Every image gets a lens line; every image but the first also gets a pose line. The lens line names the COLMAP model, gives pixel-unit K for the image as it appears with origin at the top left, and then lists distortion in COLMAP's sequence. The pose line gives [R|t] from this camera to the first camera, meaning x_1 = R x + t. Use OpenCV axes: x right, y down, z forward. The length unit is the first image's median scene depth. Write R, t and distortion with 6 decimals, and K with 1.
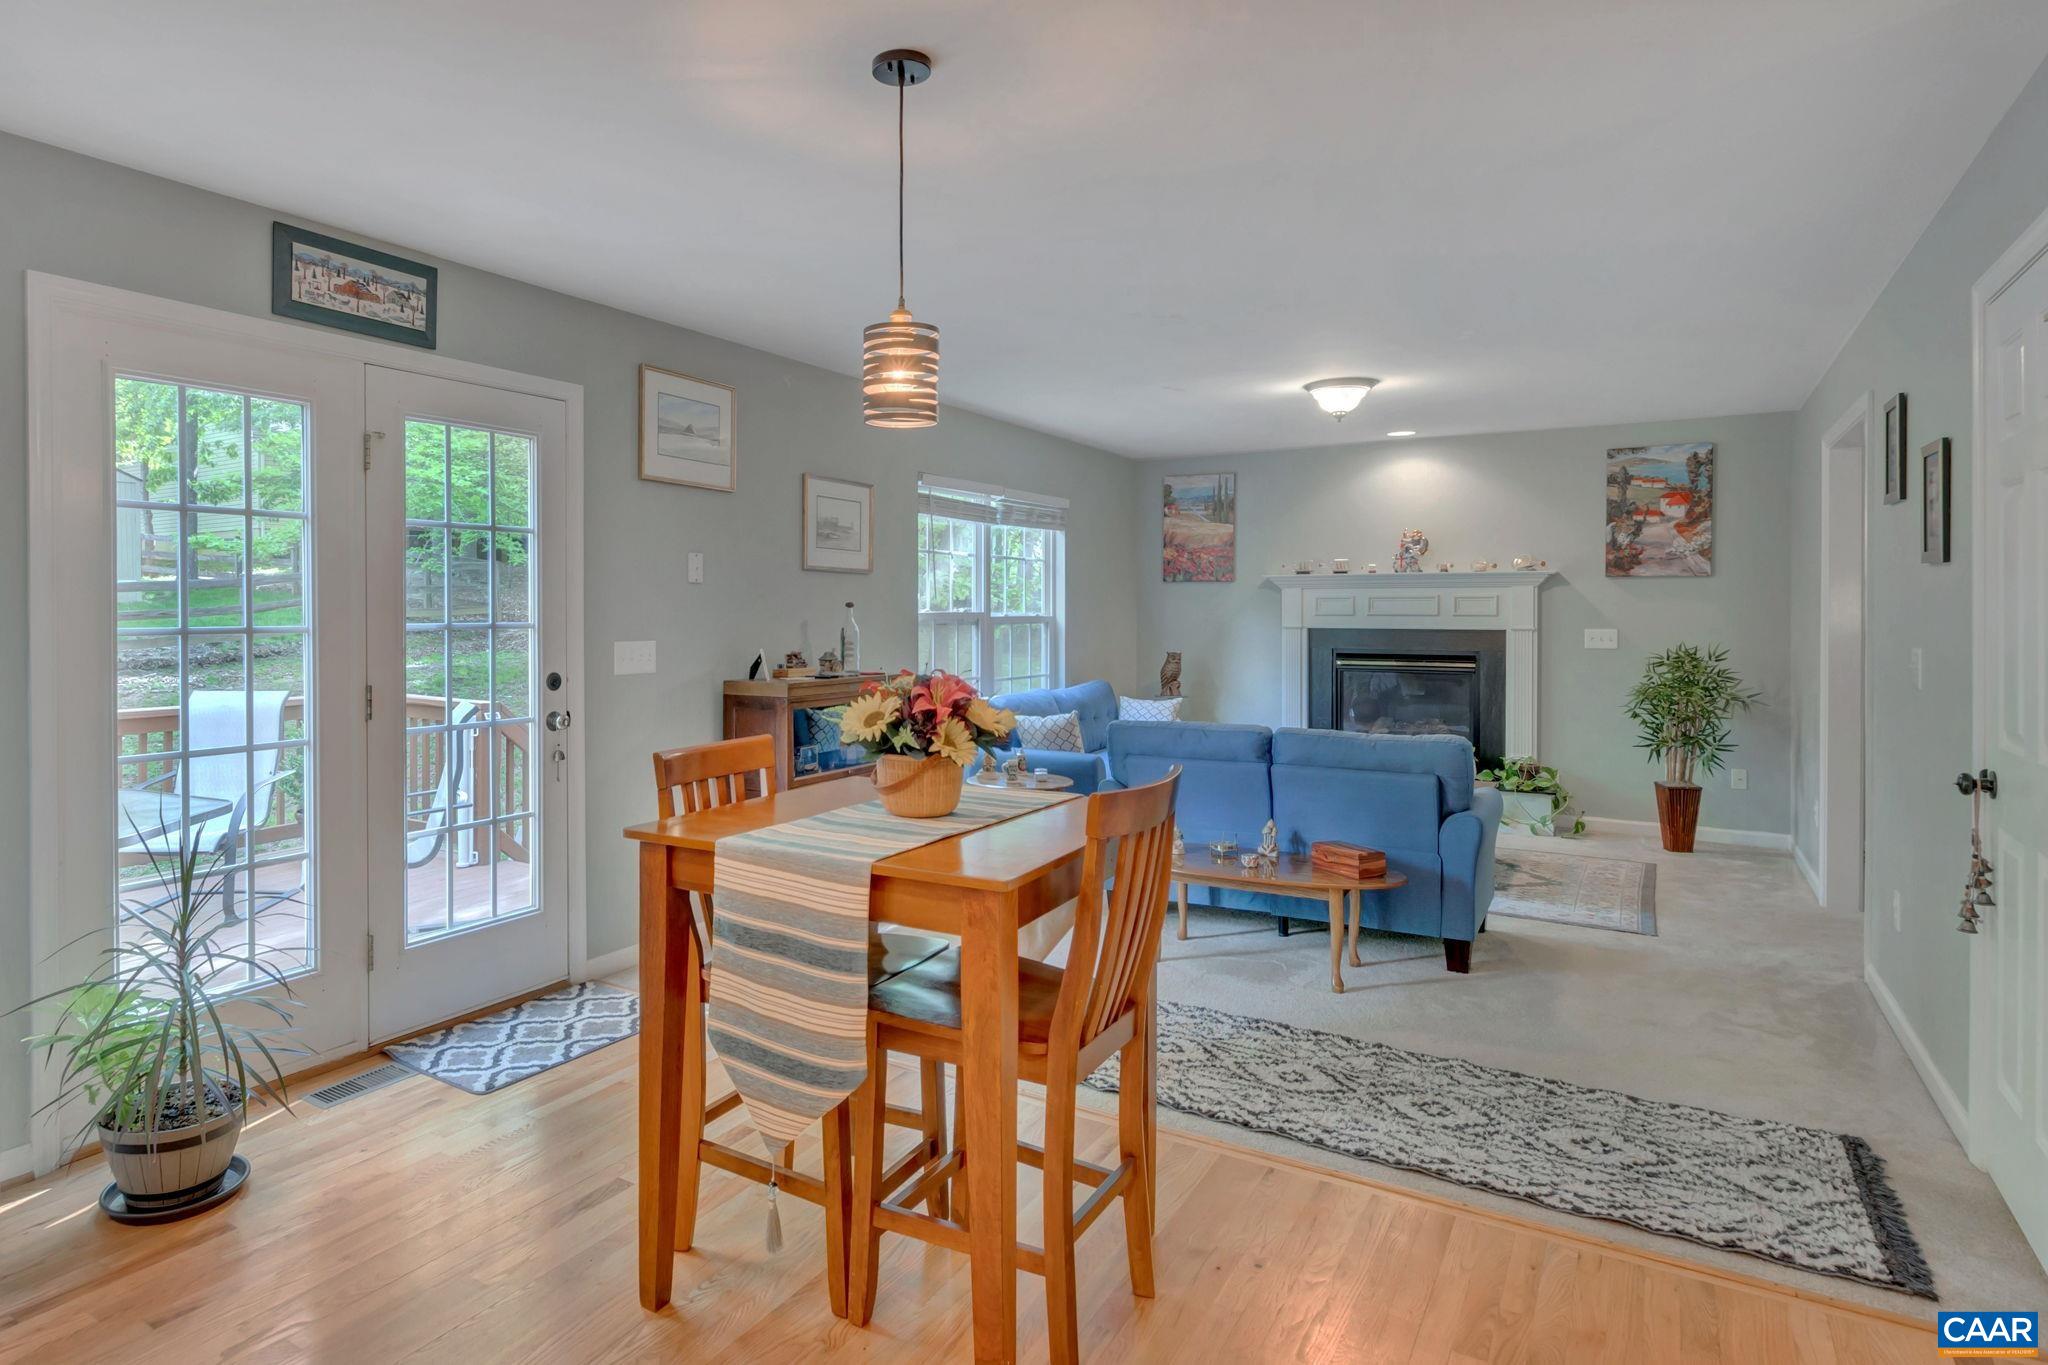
lens RADIAL K [[1080.9, 0, 1023.4], [0, 1080.9, 613.8], [0, 0, 1]] dist [-0.000078, 0.000021]
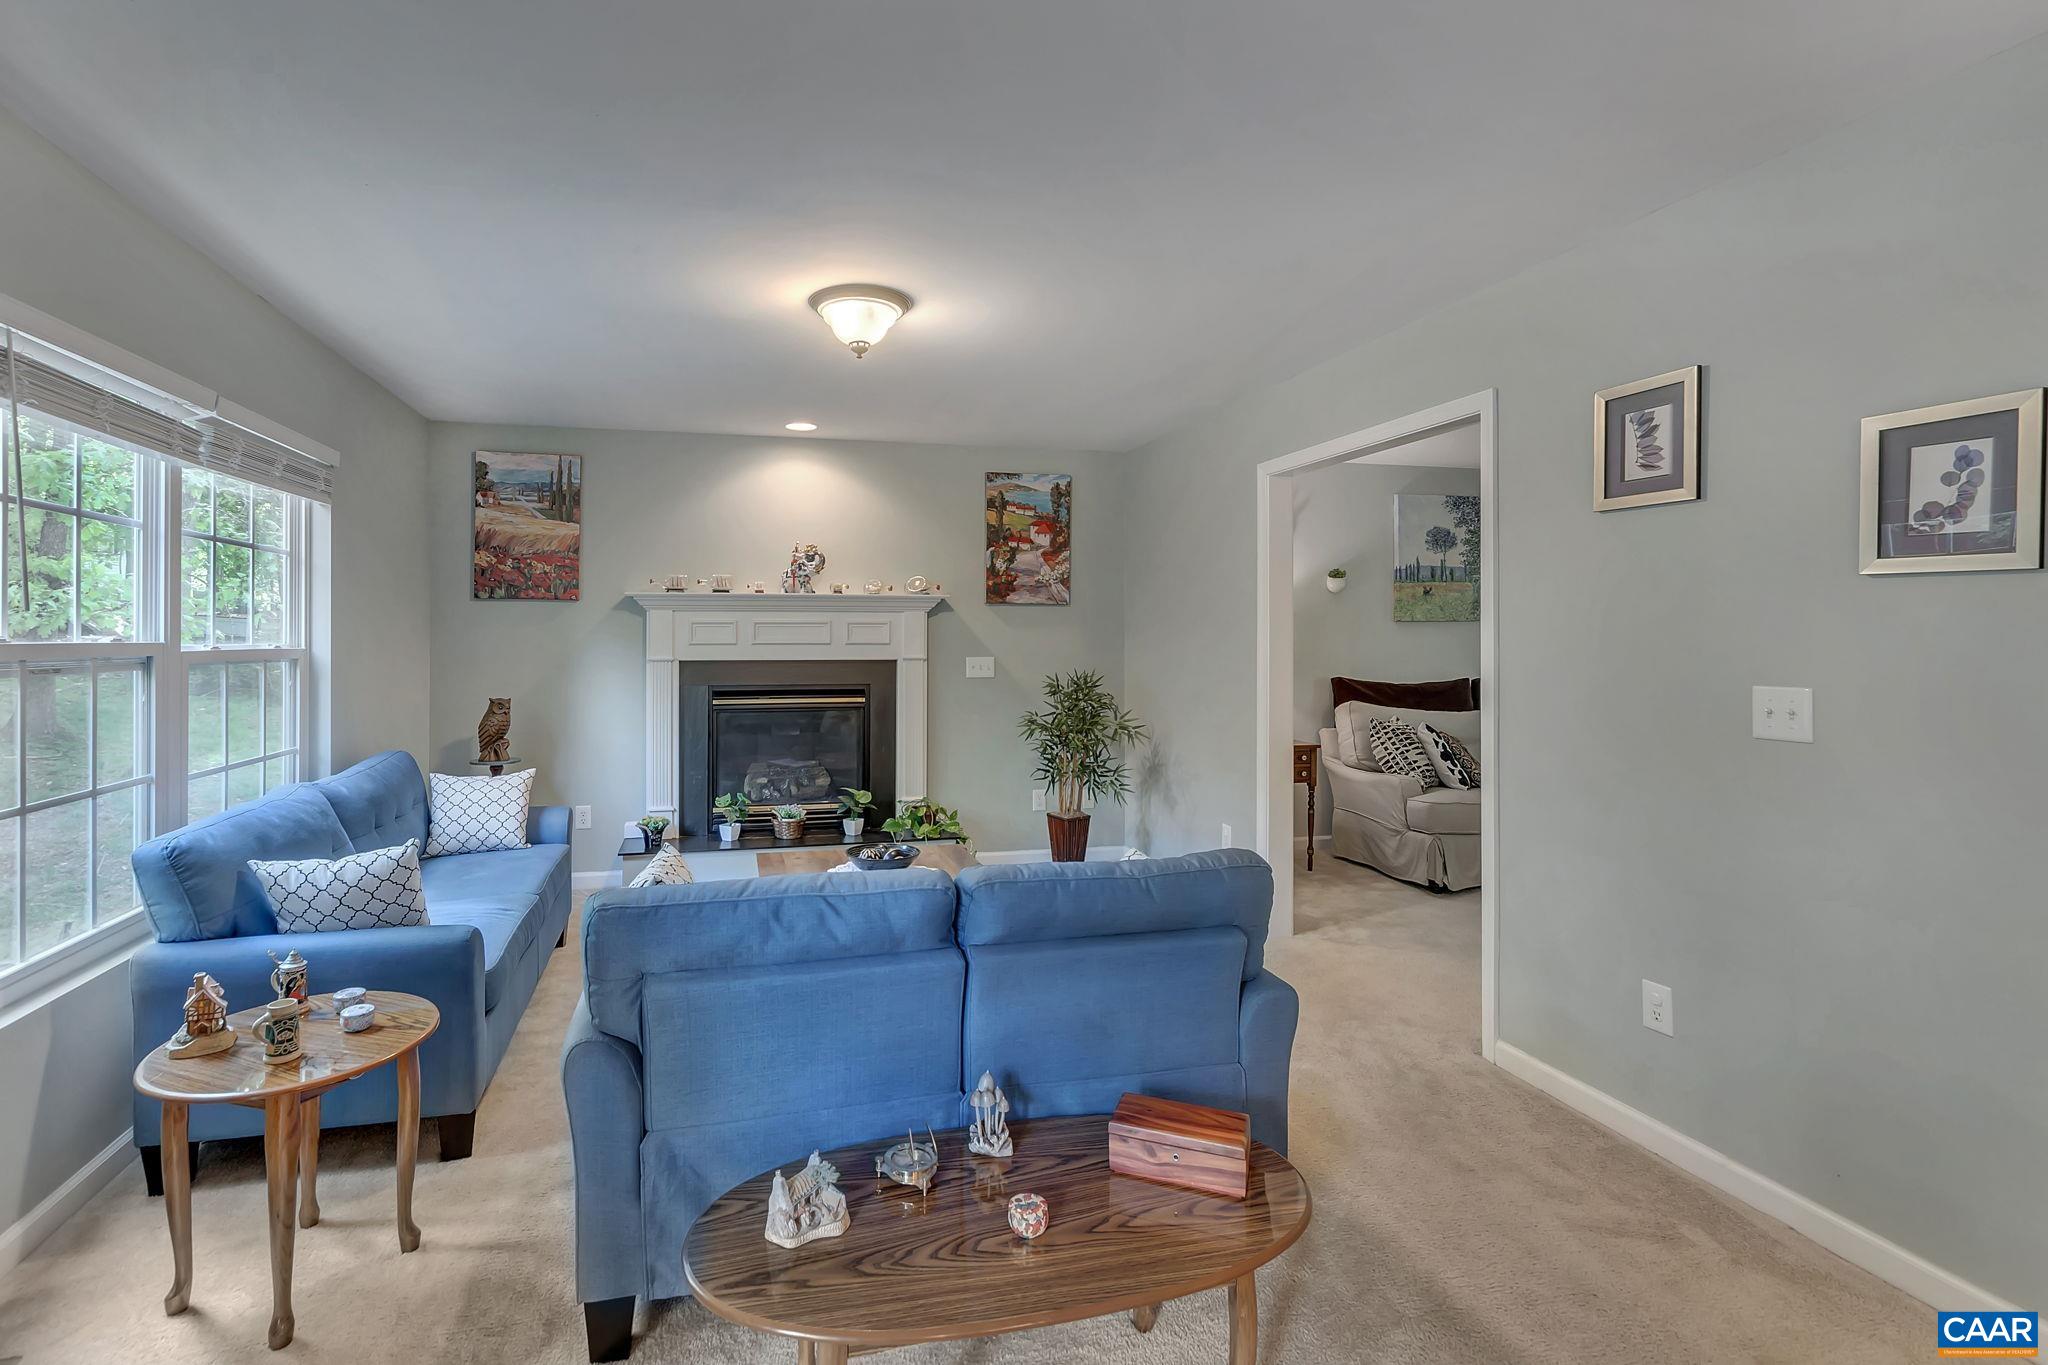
lens RADIAL K [[1035.2, 0, 1023.4], [0, 1035.2, 636.5], [0, 0, 1]] dist [0.002947, 0.000873]
pose [[0.776270, -0.000246, 0.630401, -0.020190], [0.003380, 0.999987, -0.003773, -0.000802], [-0.630392, 0.005060, 0.776261, 0.260001]]
